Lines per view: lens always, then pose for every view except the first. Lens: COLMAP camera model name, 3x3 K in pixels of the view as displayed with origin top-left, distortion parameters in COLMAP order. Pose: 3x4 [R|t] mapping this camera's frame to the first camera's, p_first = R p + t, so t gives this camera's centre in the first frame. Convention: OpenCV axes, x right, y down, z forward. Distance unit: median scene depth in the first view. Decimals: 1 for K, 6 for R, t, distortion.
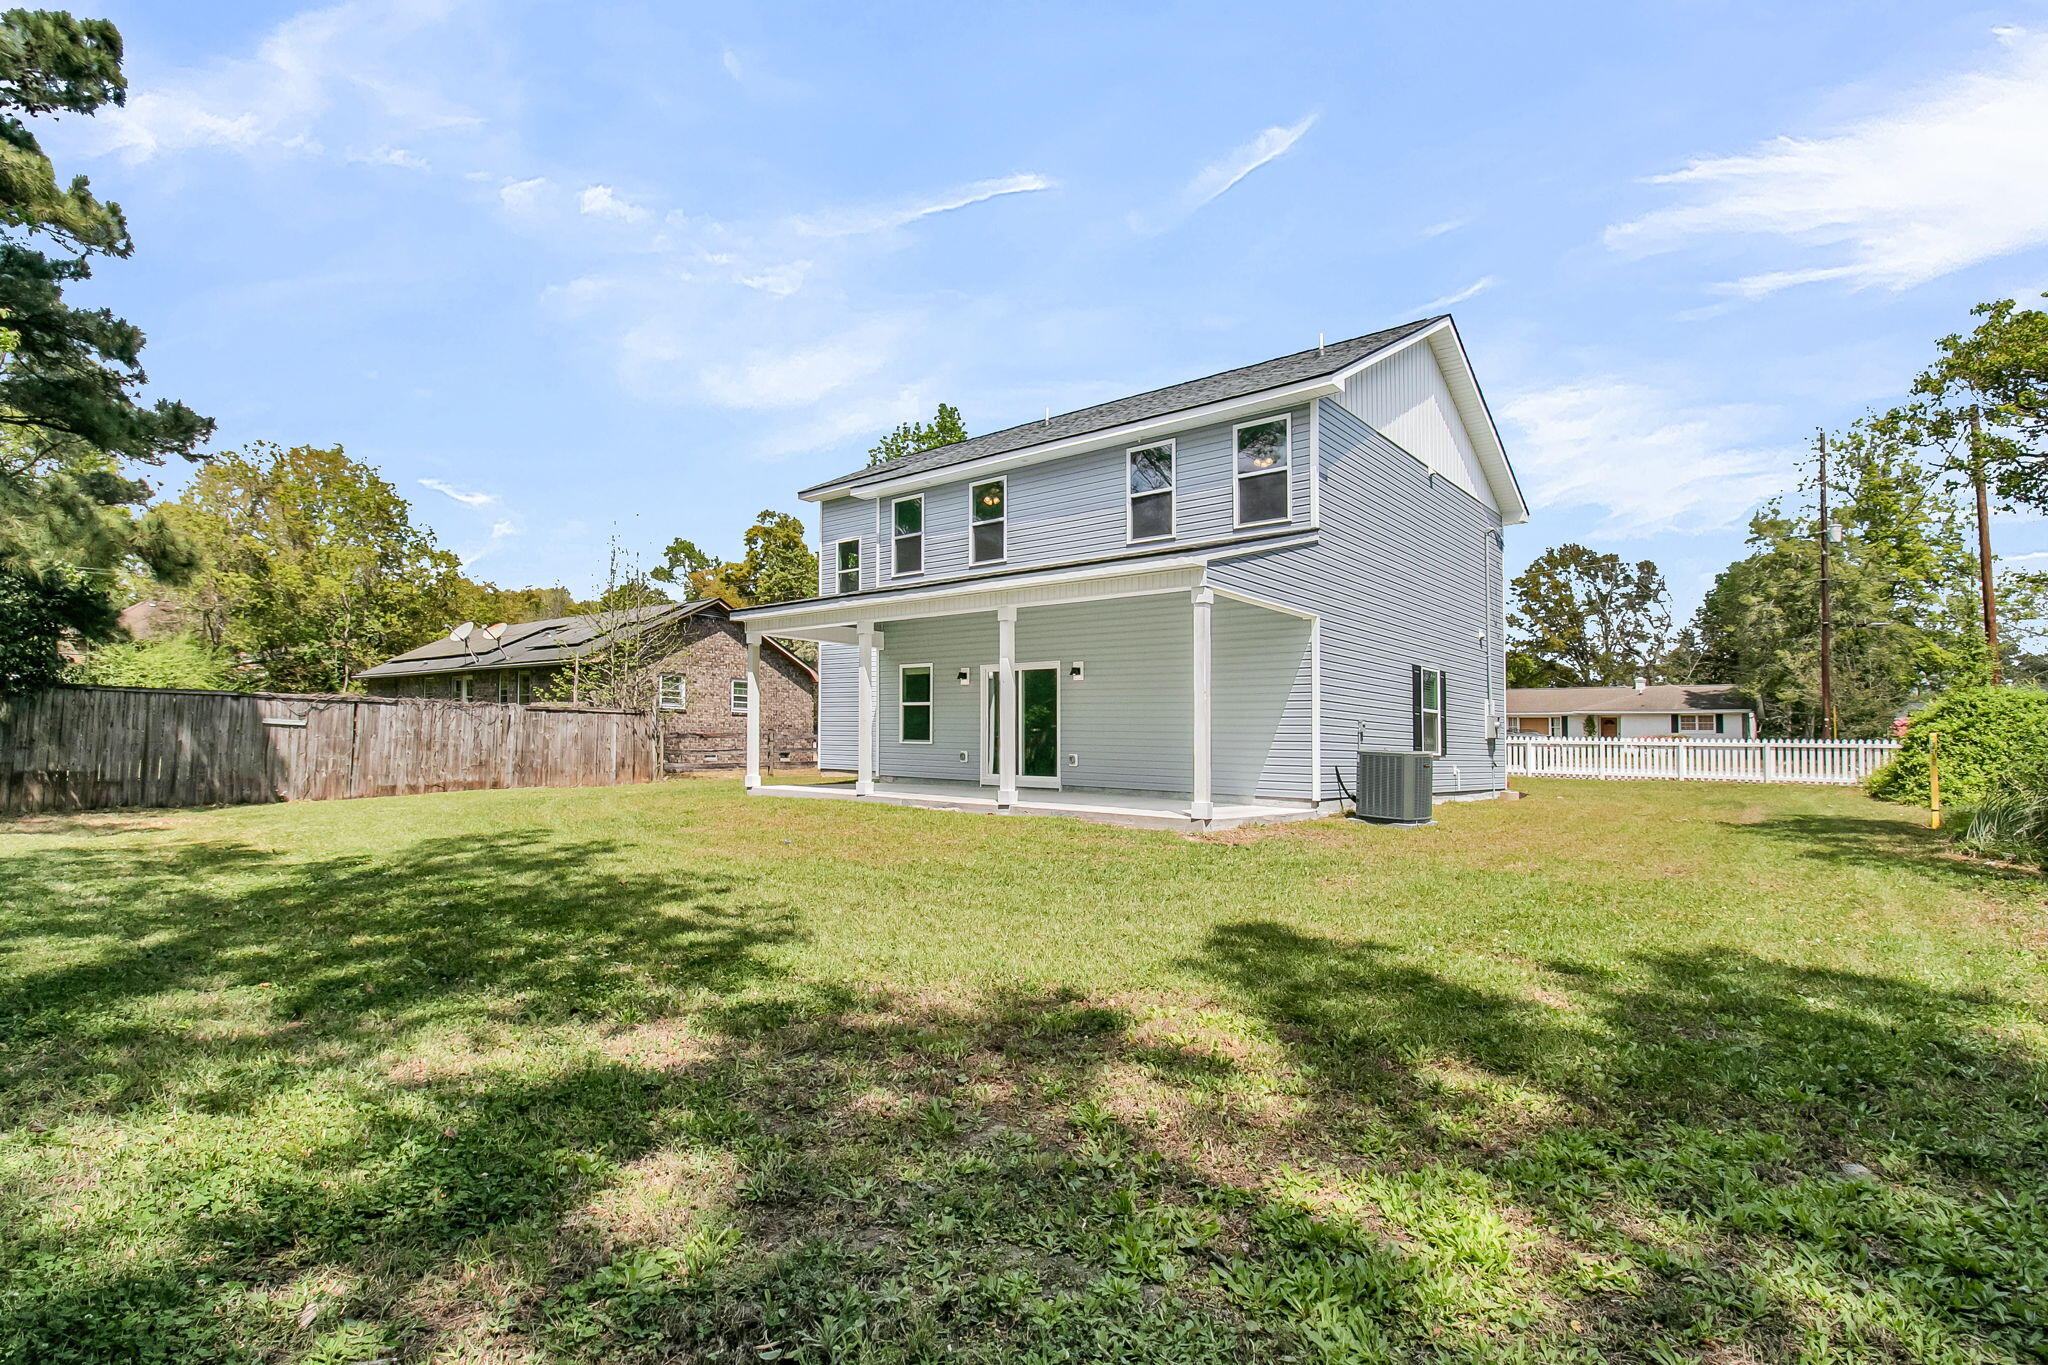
lens RADIAL K [[1010.5, 0, 1137.7], [0, 1010.5, 735.9], [0, 0, 1]] dist [0.002840, -0.000153]
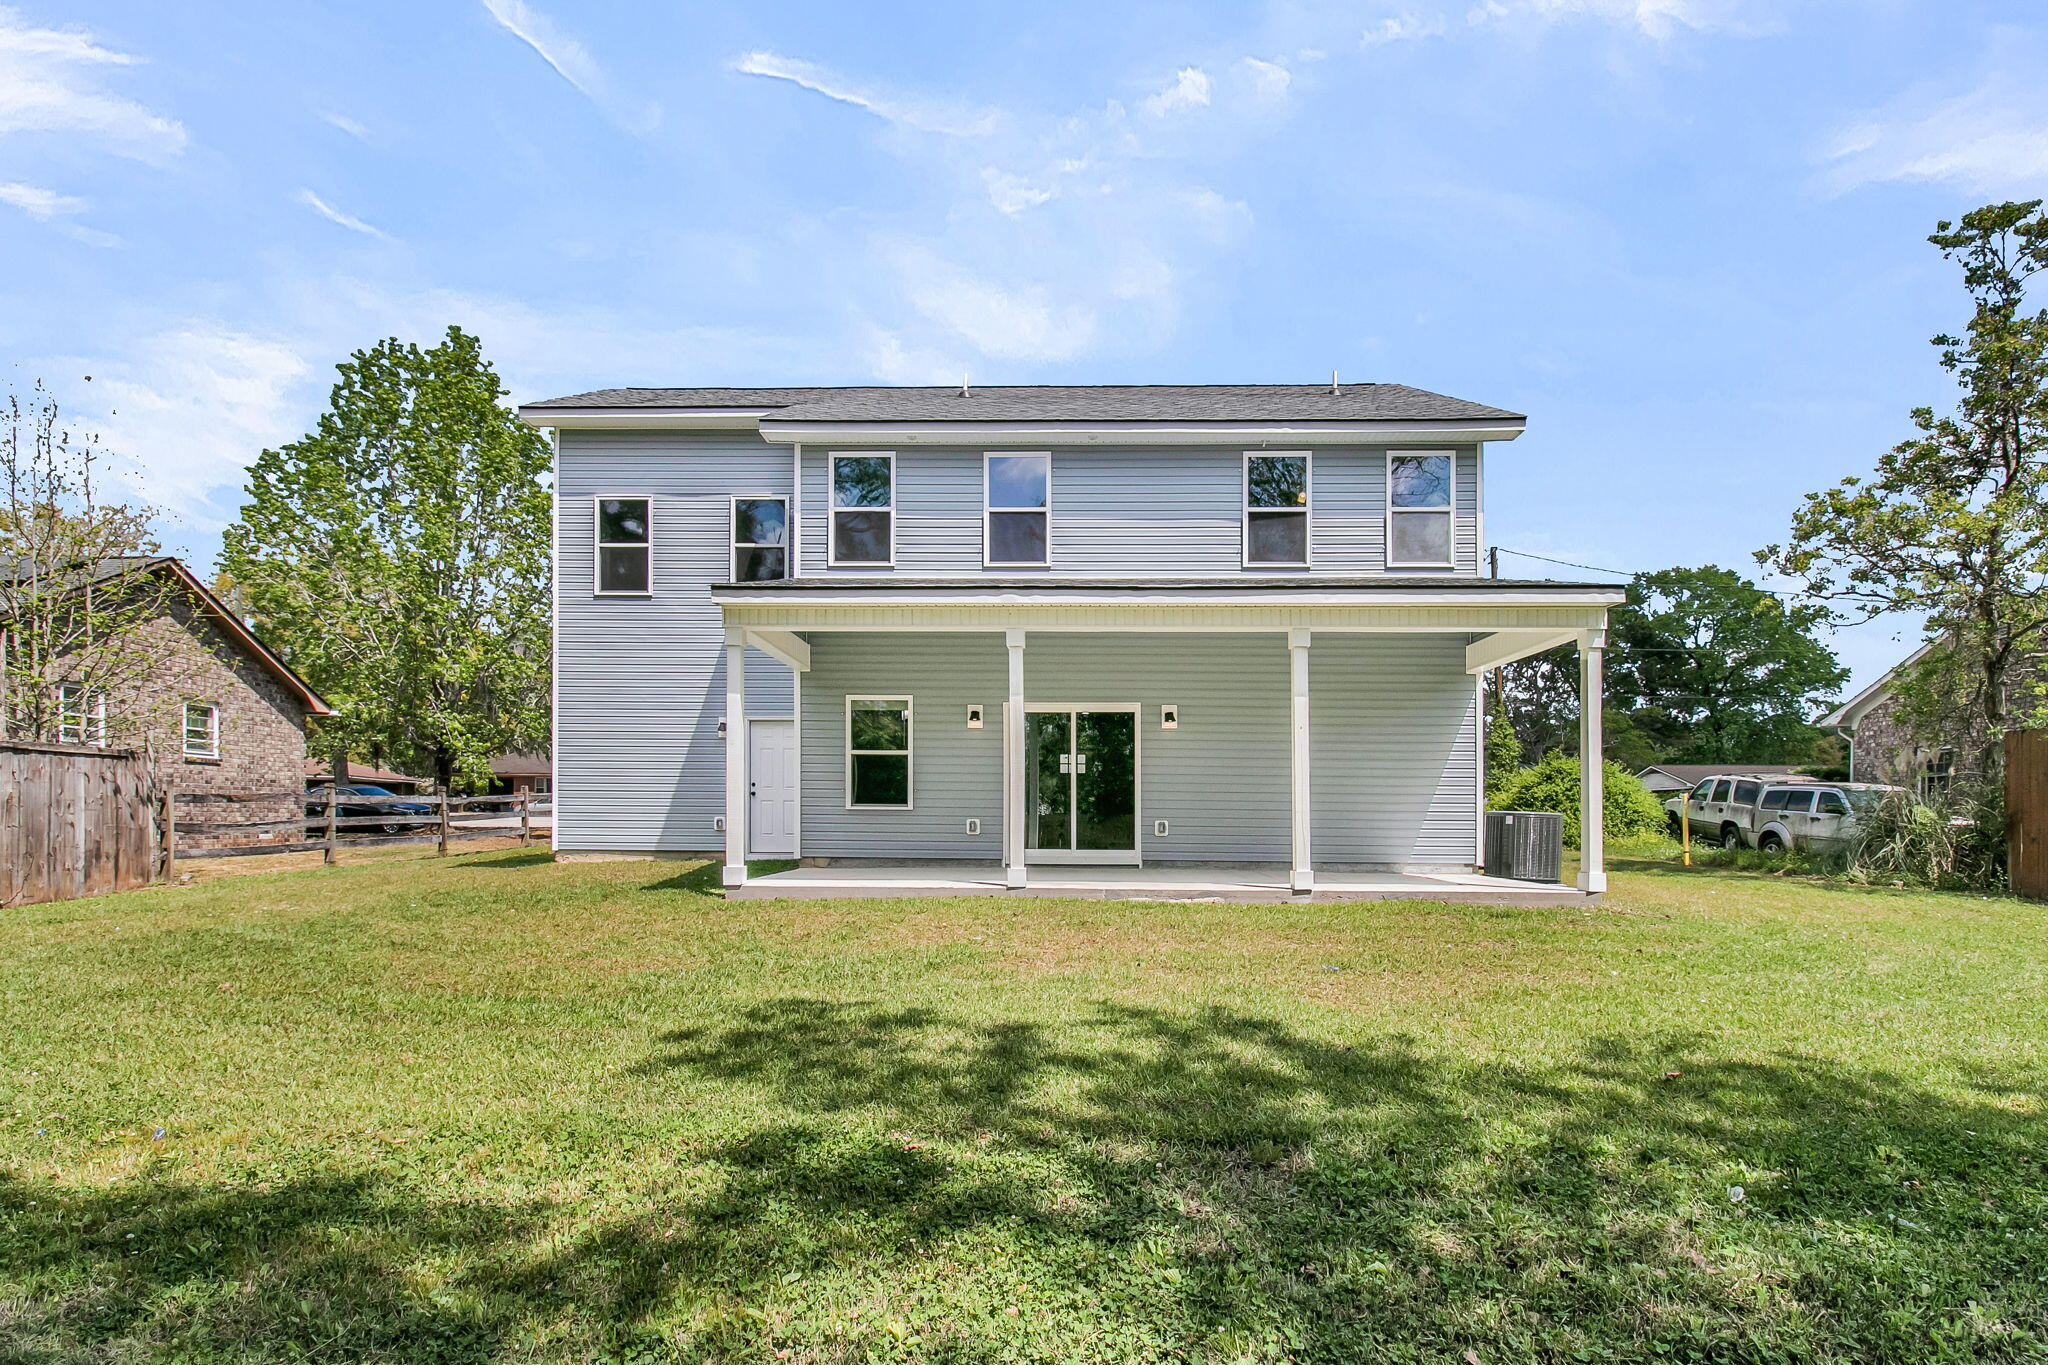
lens RADIAL K [[979.7, 0, 1138.6], [0, 979.7, 789.4], [0, 0, 1]] dist [0.028970, 0.000293]
pose [[0.804368, 0.006724, 0.594094, -0.484335], [-0.000585, 0.999944, -0.010526, 0.000960], [-0.594132, 0.008119, 0.804327, 0.353638]]
